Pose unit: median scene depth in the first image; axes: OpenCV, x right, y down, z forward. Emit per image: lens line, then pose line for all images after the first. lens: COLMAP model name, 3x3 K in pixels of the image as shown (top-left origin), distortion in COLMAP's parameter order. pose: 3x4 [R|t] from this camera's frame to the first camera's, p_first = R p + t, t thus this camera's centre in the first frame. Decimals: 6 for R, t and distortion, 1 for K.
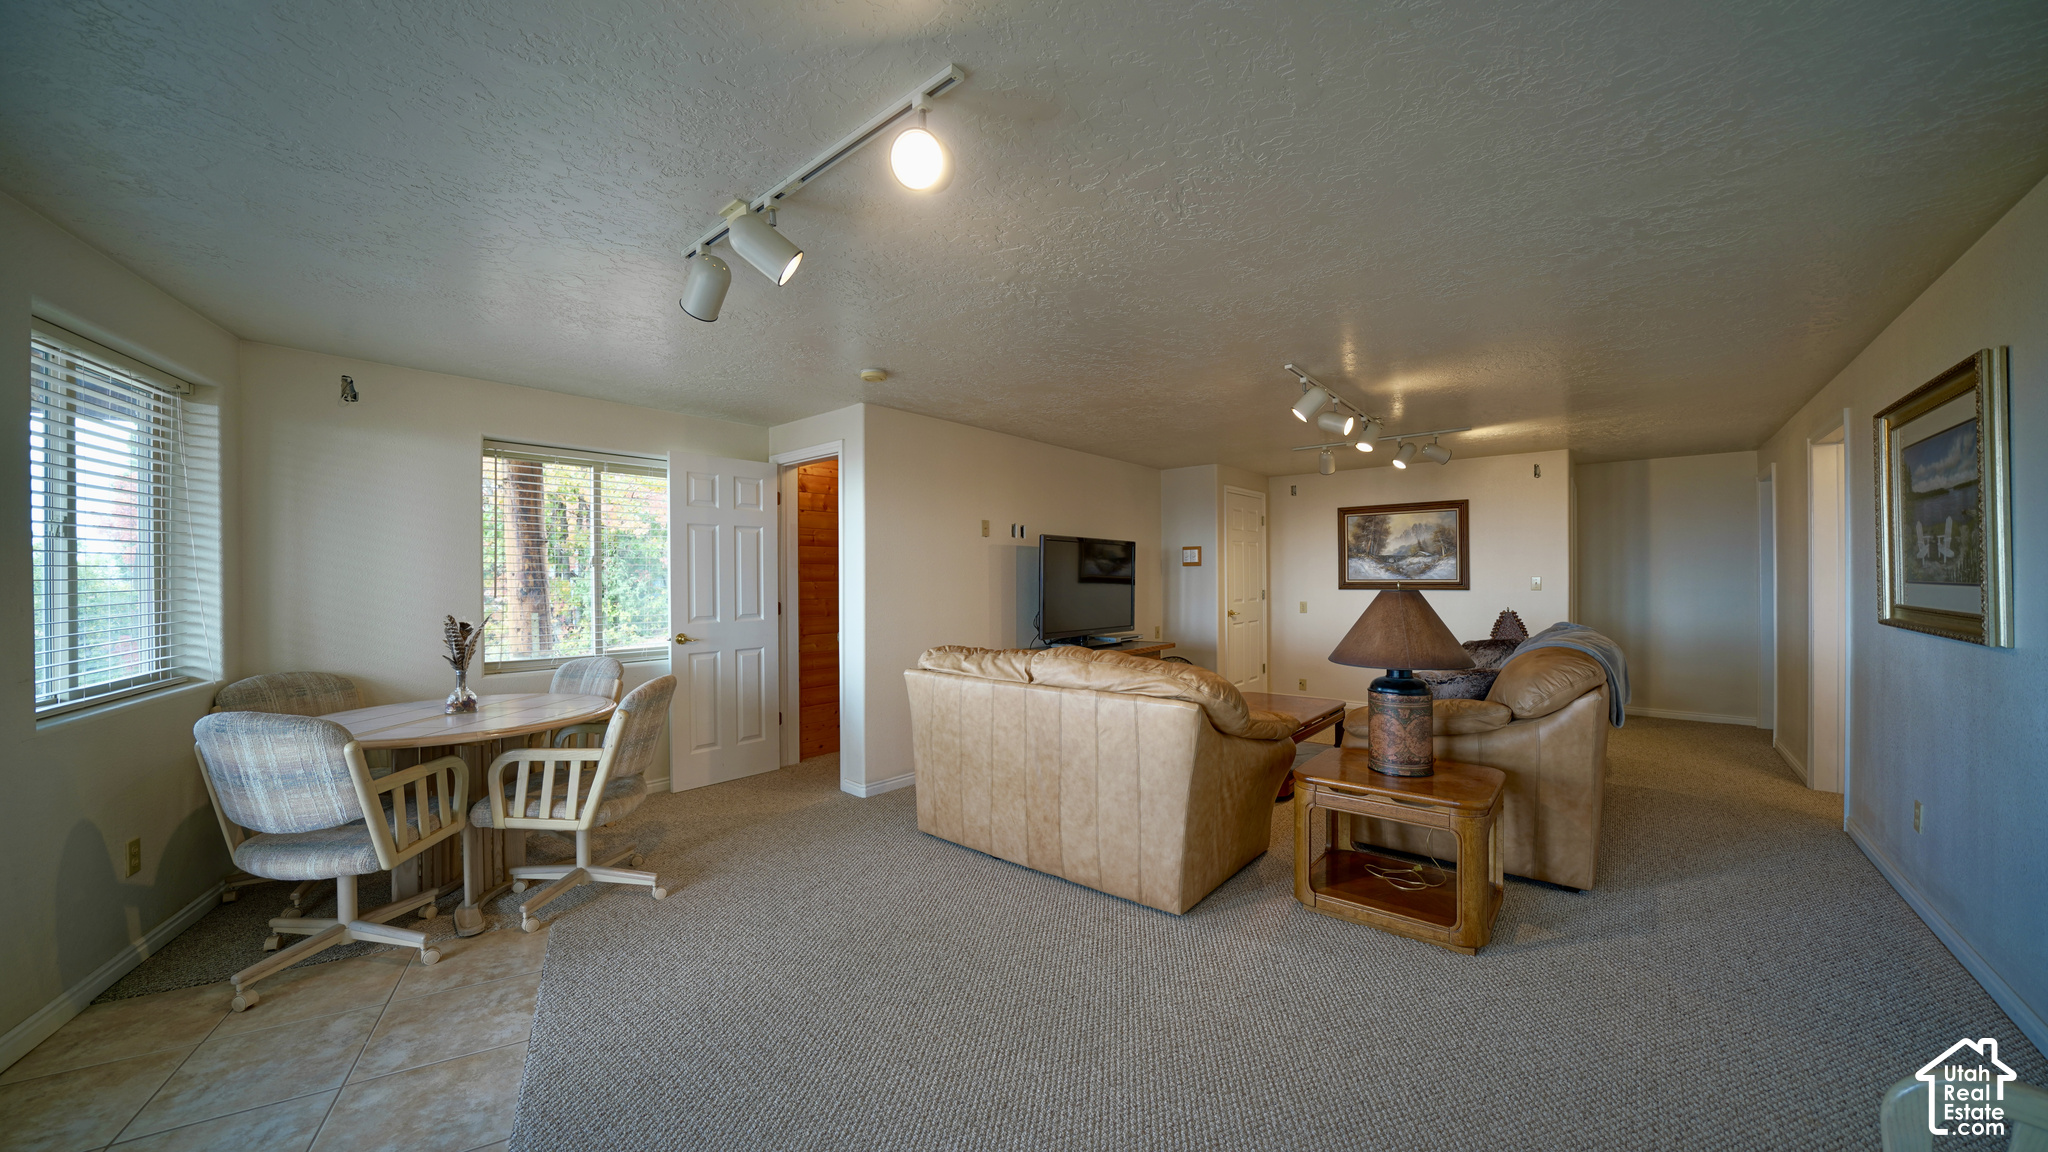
lens RADIAL K [[703.1, 0, 1024.5], [0, 703.1, 582.1], [0, 0, 1]] dist [-0.024032, 0.001374]
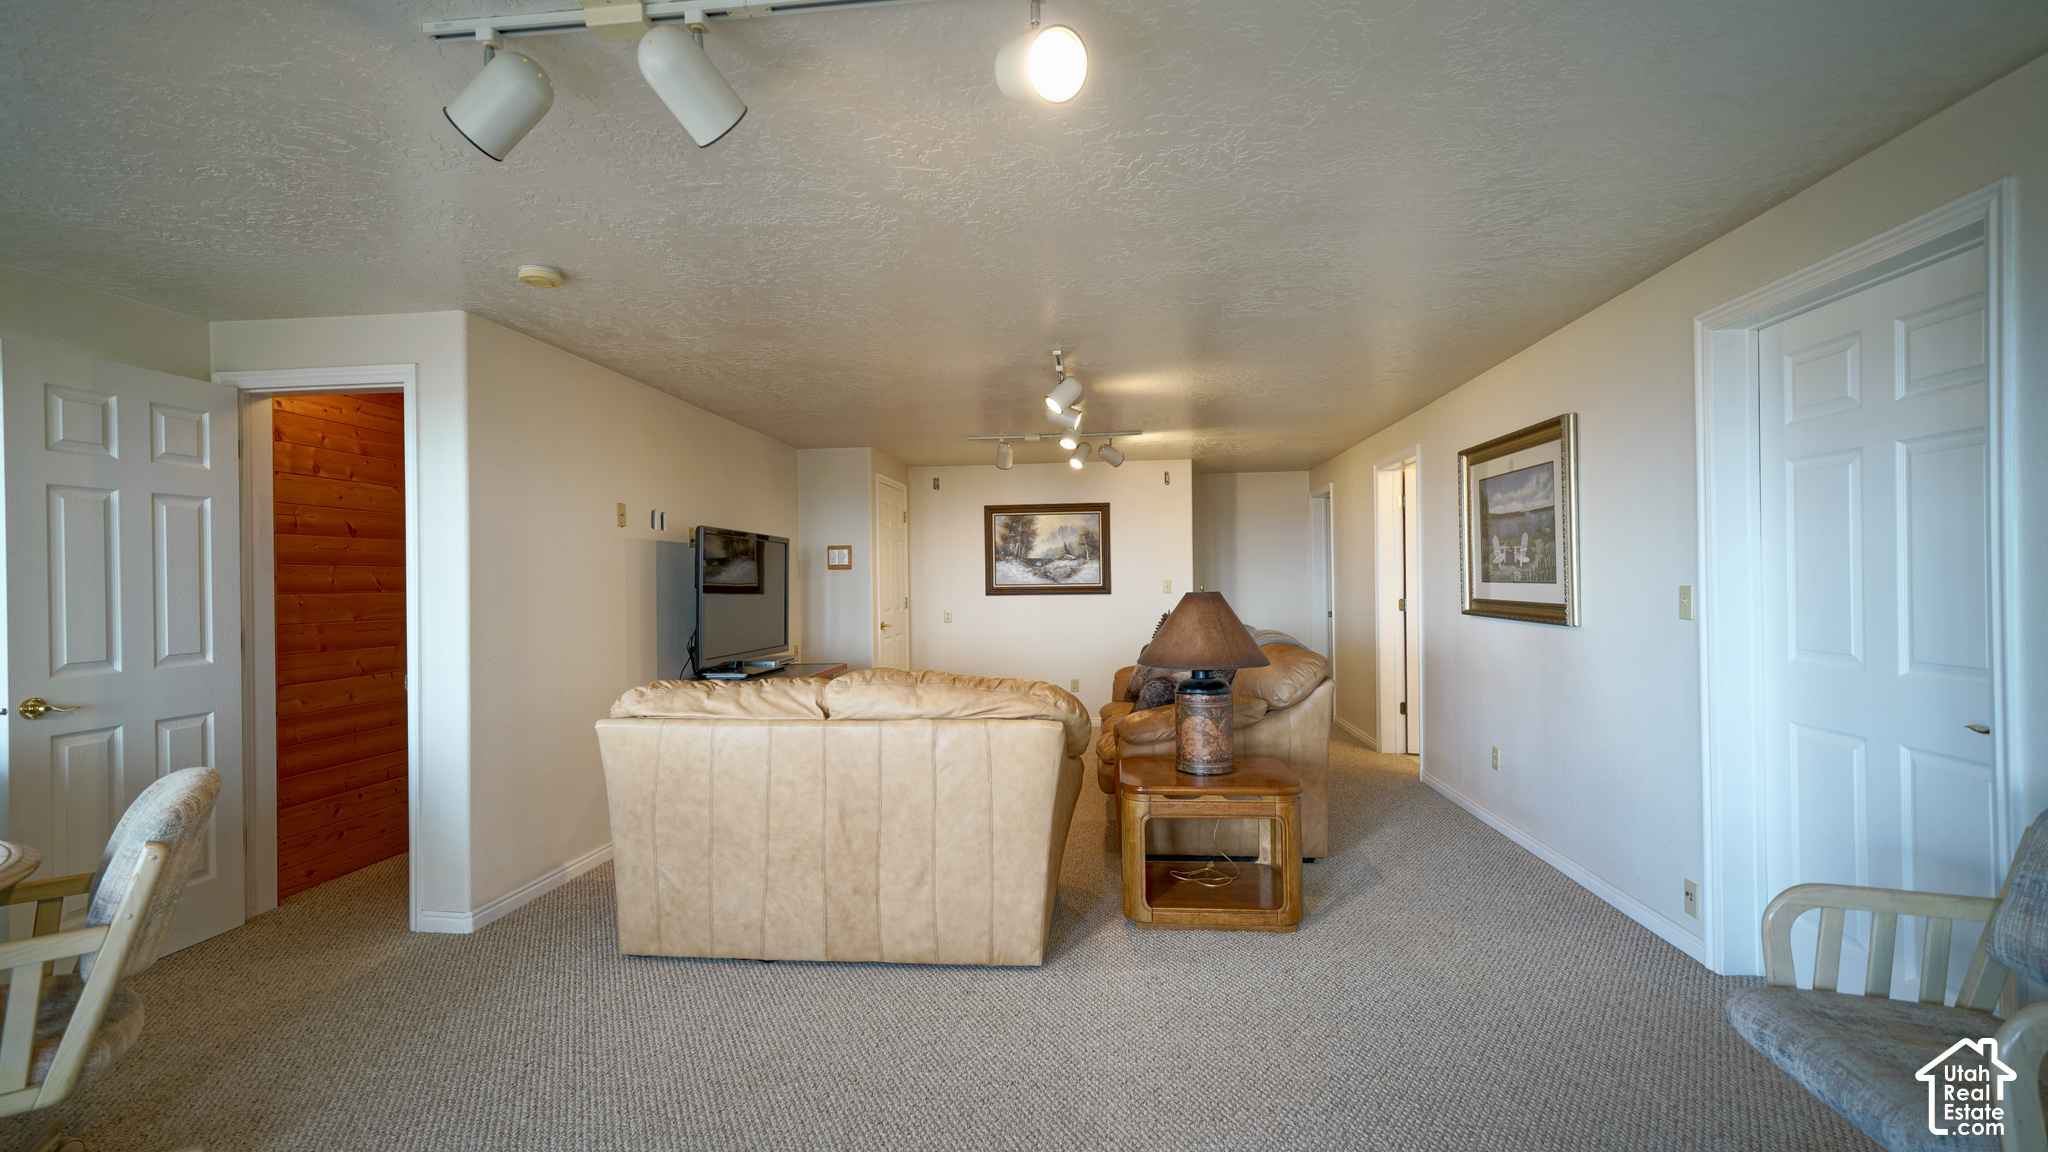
lens RADIAL K [[871.6, 0, 1023.2], [0, 871.6, 584.2], [0, 0, 1]] dist [0.004342, 0.000601]
pose [[0.829012, -0.007525, 0.559180, -0.303127], [0.011533, 0.999927, -0.003642, 0.001168], [-0.559111, 0.009468, 0.829039, 0.073393]]
